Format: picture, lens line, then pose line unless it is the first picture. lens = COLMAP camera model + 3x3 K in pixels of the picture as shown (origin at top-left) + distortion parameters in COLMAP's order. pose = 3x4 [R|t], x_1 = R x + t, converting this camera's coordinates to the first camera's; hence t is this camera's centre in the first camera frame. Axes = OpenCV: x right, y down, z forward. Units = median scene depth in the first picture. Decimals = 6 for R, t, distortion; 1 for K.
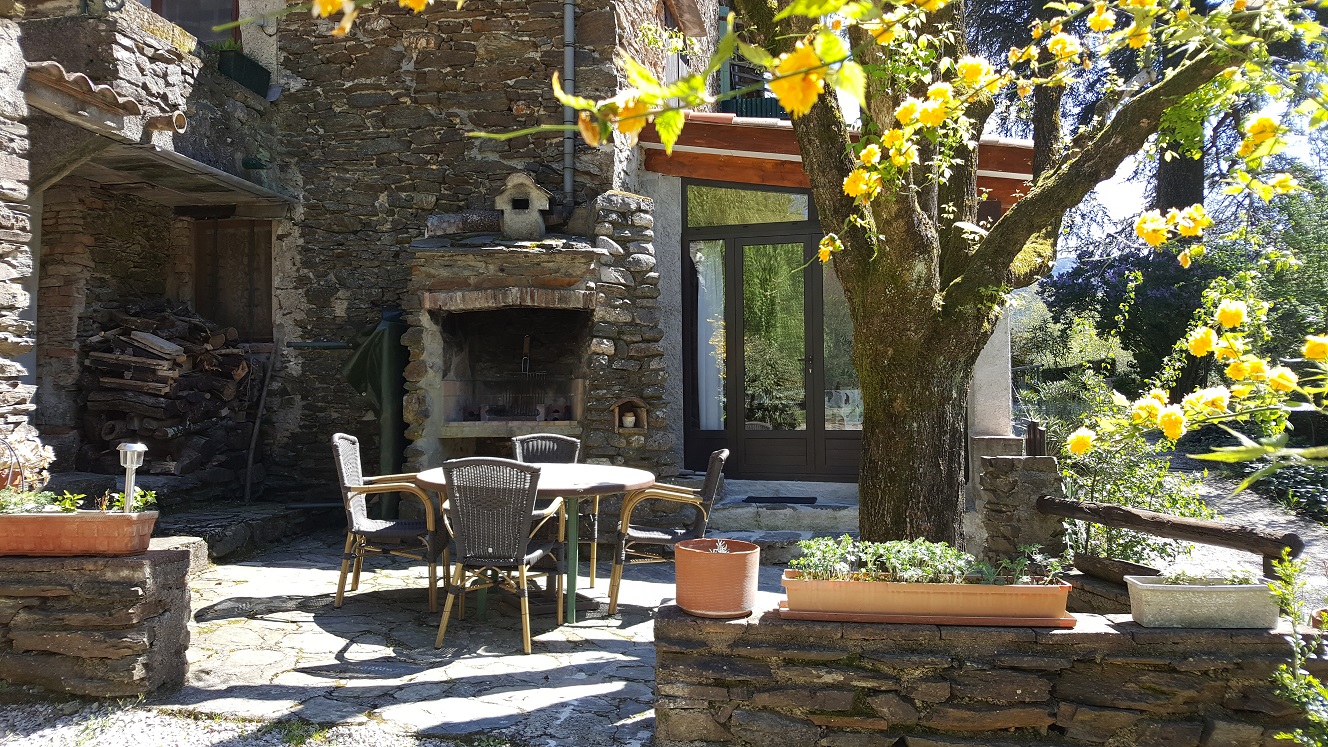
lens RADIAL K [[986.9, 0, 632.9], [0, 986.9, 371.0], [0, 0, 1]] dist [0.118853, -0.274098]
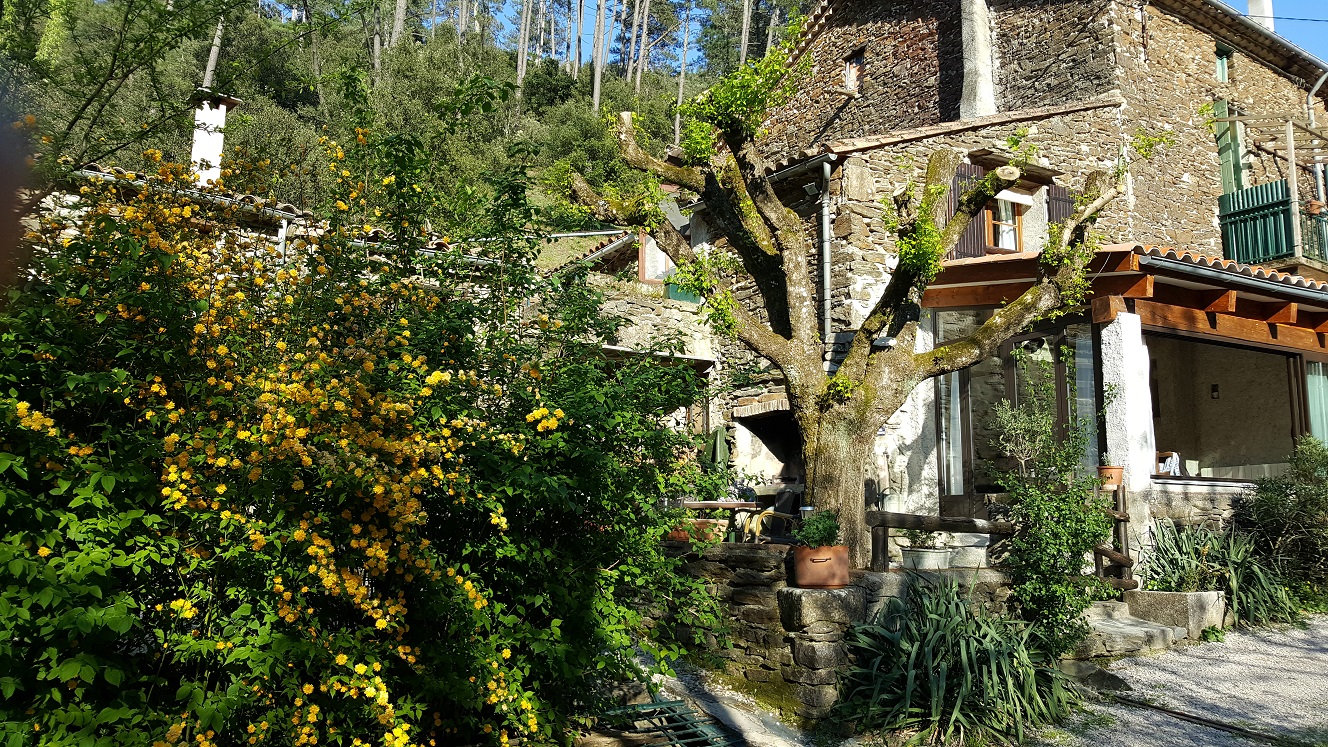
lens RADIAL K [[1073.3, 0, 664.0], [0, 1073.3, 373.5], [0, 0, 1]] dist [-0.036573, -0.007304]
pose [[0.675960, -0.102934, -0.729714, 0.989309], [0.009010, 0.991277, -0.131483, 0.094355], [0.736883, 0.082303, 0.670992, -0.275199]]
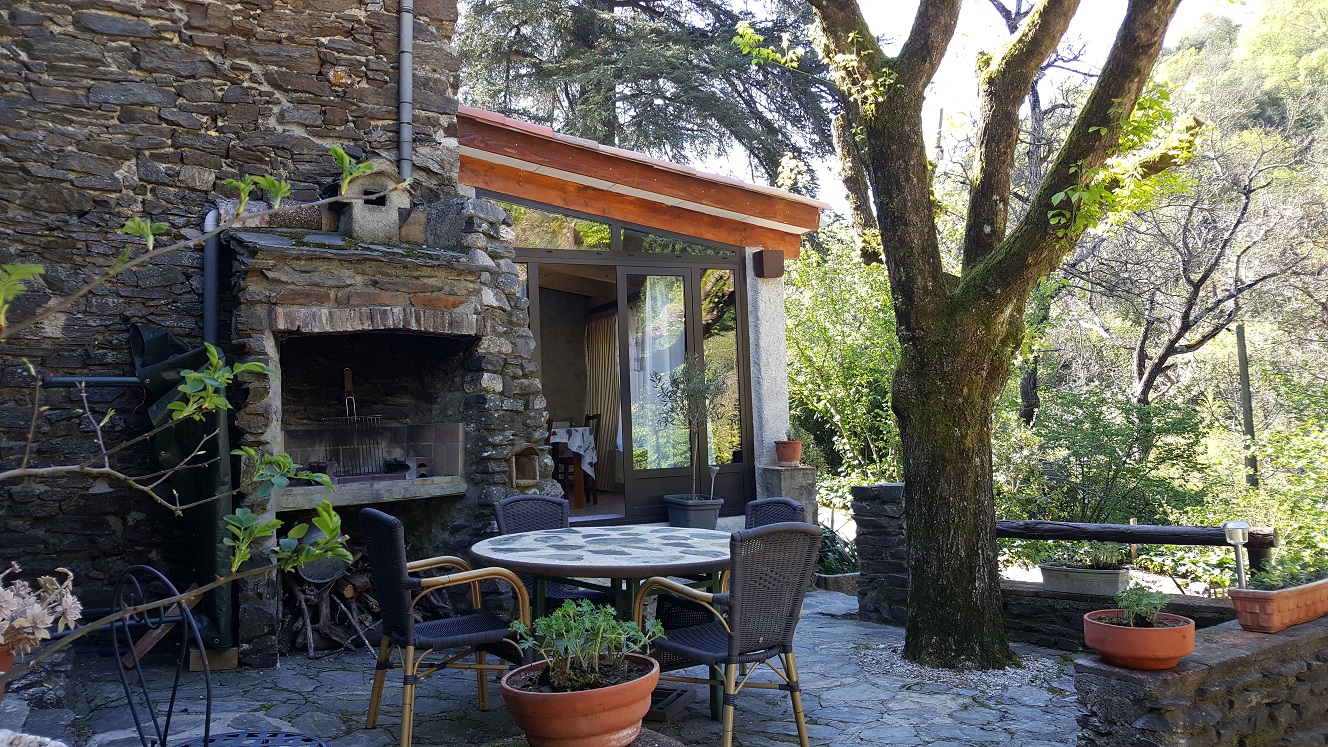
lens RADIAL K [[1005.0, 0, 664.0], [0, 1005.0, 373.5], [0, 0, 1]] dist [0.016355, -0.101556]
pose [[0.785114, 0.006994, 0.619311, -0.426467], [0.013241, 0.999518, -0.028074, -0.007397], [-0.619209, 0.030242, 0.784643, 0.253671]]
